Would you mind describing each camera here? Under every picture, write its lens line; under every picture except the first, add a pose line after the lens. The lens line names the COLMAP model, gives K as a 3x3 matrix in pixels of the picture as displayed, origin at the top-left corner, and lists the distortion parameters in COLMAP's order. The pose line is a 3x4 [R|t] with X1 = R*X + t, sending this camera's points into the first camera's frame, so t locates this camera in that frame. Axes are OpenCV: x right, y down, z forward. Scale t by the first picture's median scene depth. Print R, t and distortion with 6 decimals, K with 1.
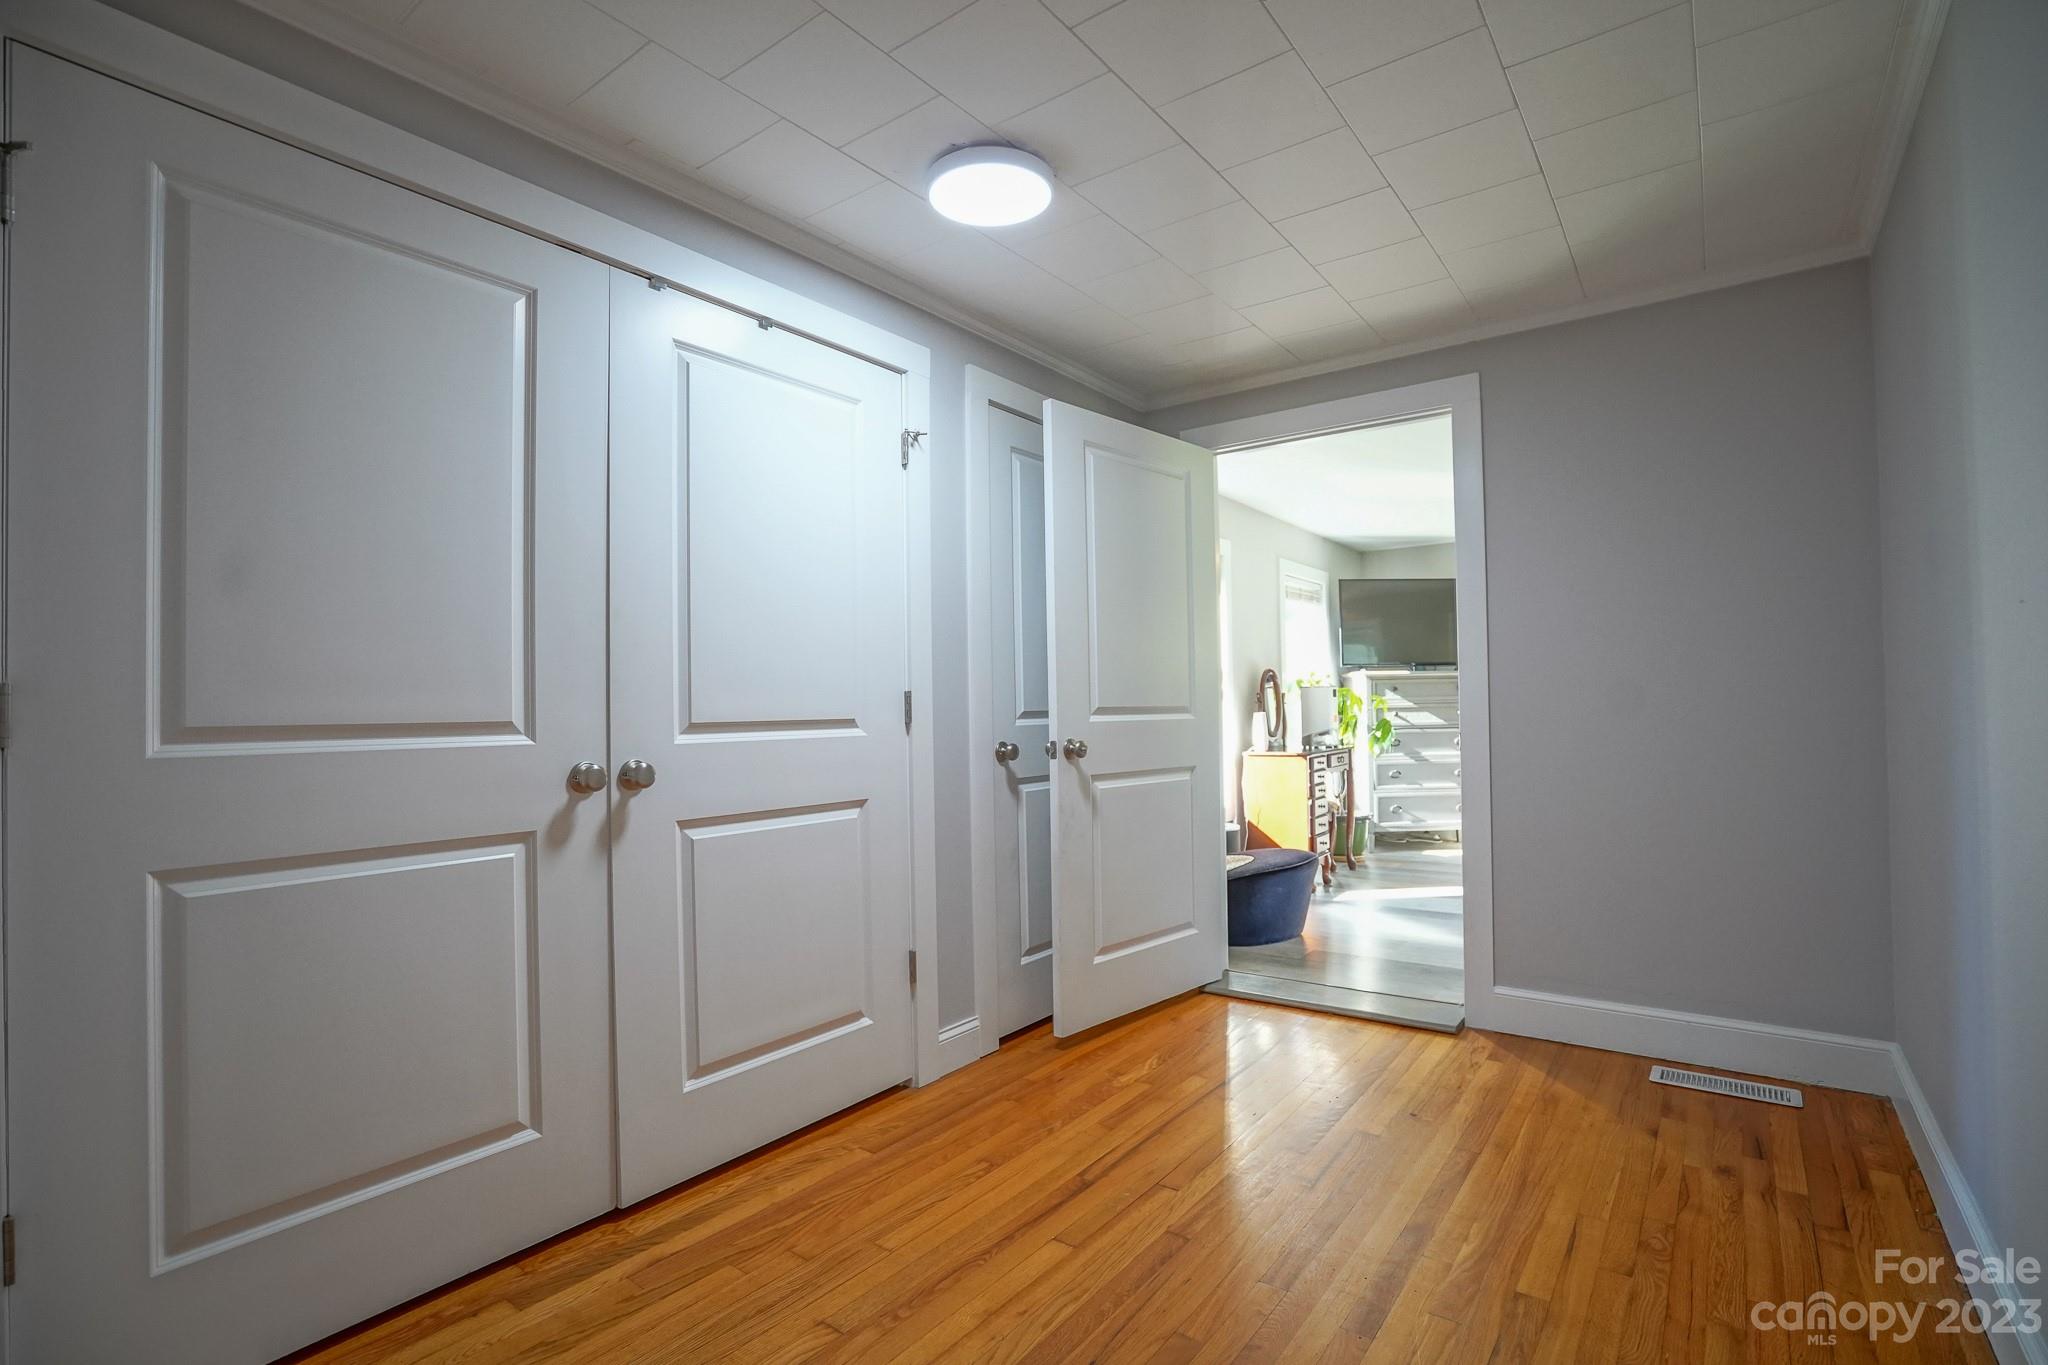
lens RADIAL K [[956.7, 0, 1032.2], [0, 956.7, 690.6], [0, 0, 1]] dist [-0.039022, 0.017622]
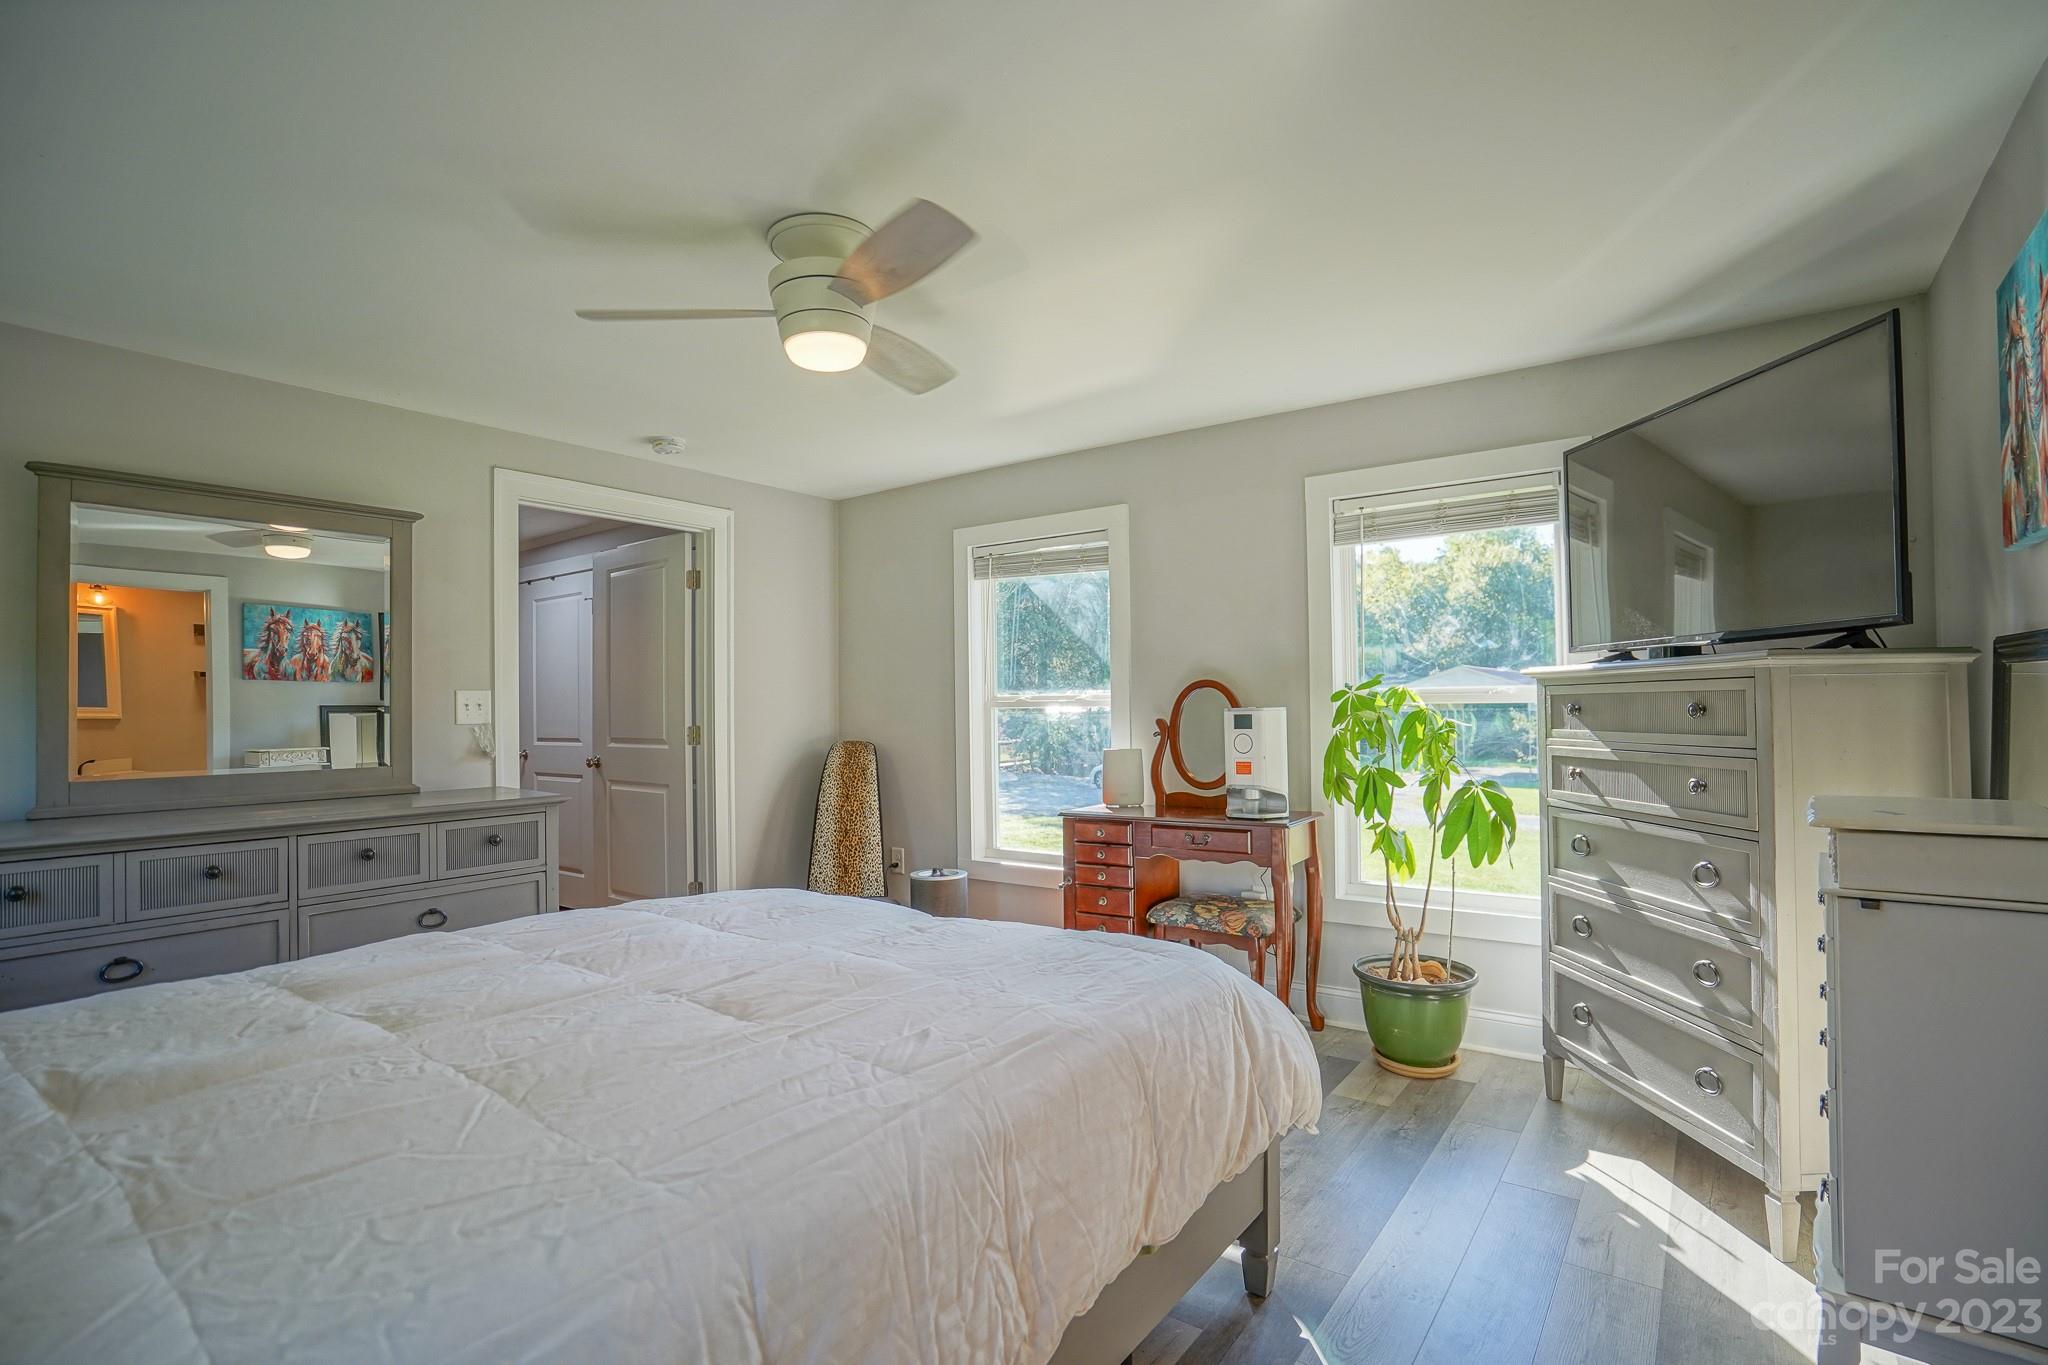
lens RADIAL K [[956.7, 0, 1032.2], [0, 956.7, 690.6], [0, 0, 1]] dist [-0.039022, 0.017622]
pose [[0.020994, -0.000443, -0.999780, 0.771944], [0.033992, 0.999422, 0.000271, -0.017967], [0.999202, -0.033990, 0.020997, 0.764445]]
